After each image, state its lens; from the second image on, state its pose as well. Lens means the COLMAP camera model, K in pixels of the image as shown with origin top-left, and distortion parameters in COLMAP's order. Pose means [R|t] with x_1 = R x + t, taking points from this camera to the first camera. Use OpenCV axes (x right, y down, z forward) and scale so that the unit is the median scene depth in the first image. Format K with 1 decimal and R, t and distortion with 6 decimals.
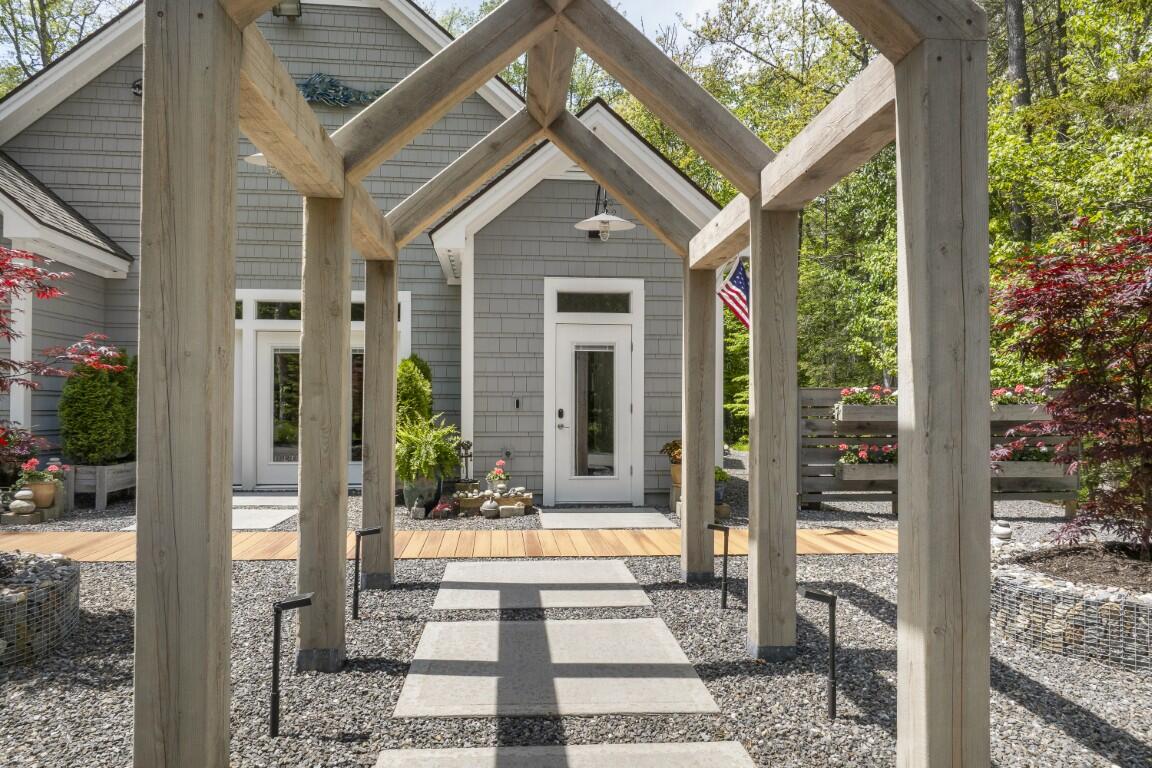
lens RADIAL K [[807.6, 0, 574.8], [0, 807.6, 378.5], [0, 0, 1]] dist [-0.008257, 0.009203]
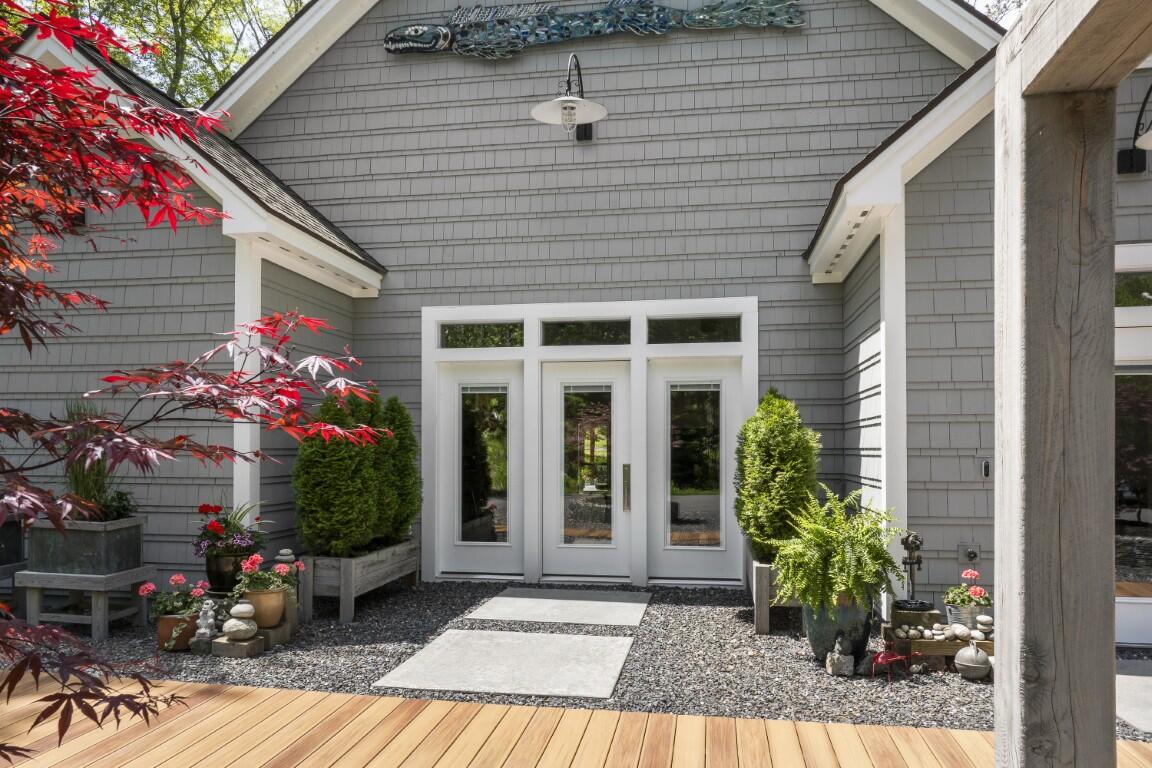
lens RADIAL K [[807.6, 0, 576.2], [0, 807.6, 389.9], [0, 0, 1]] dist [-0.008257, 0.009203]
pose [[0.964808, -0.022754, -0.261969, -0.208982], [0.013367, 0.999205, -0.037561, -0.007953], [0.262616, 0.032738, 0.964345, 0.372125]]
